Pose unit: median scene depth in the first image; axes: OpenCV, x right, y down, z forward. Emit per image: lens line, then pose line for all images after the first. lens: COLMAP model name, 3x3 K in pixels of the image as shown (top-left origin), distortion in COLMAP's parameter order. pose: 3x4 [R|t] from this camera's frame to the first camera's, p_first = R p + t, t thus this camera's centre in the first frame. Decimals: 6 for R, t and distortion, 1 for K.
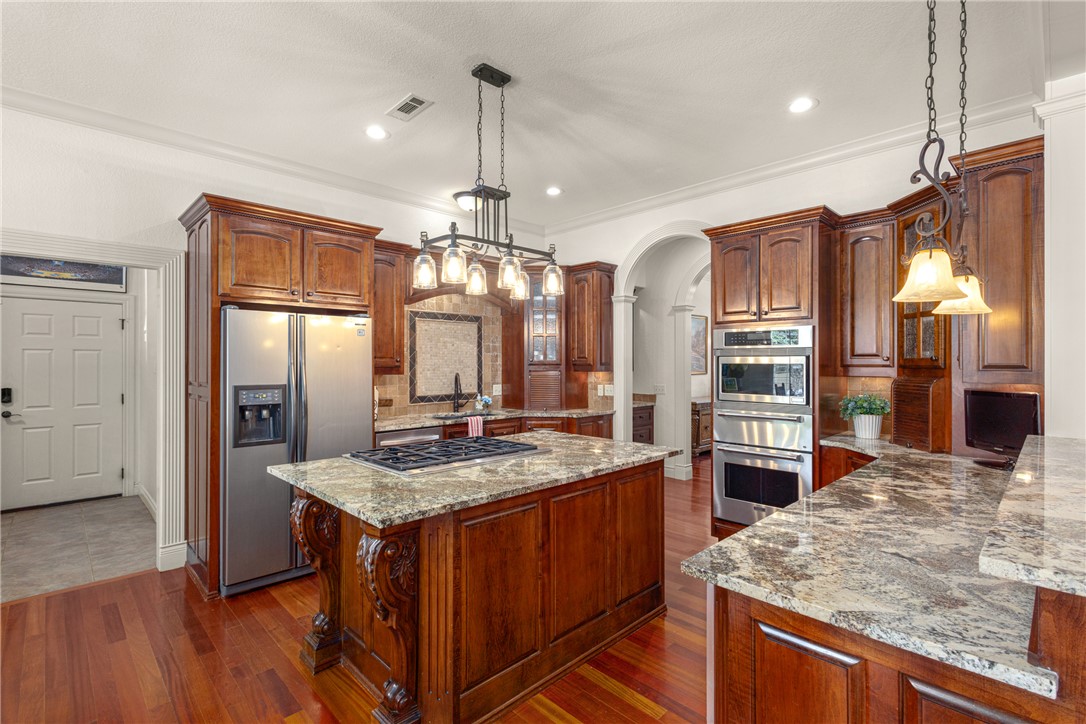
lens RADIAL K [[502.8, 0, 543.9], [0, 502.8, 359.7], [0, 0, 1]] dist [0.012124, -0.006612]
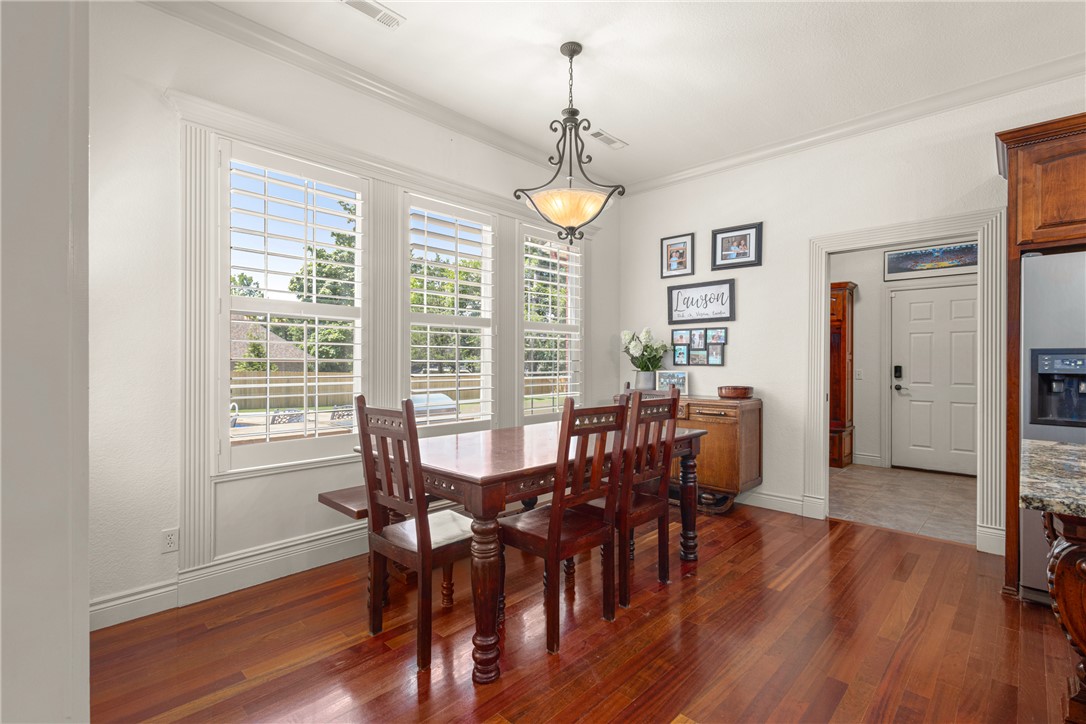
lens RADIAL K [[502.8, 0, 543.9], [0, 502.8, 359.7], [0, 0, 1]] dist [0.012124, -0.006612]
pose [[0.031224, -0.005149, -0.999499, 0.167617], [0.002485, 0.999984, -0.005073, 0.063065], [0.999509, -0.002326, 0.031236, 0.153137]]
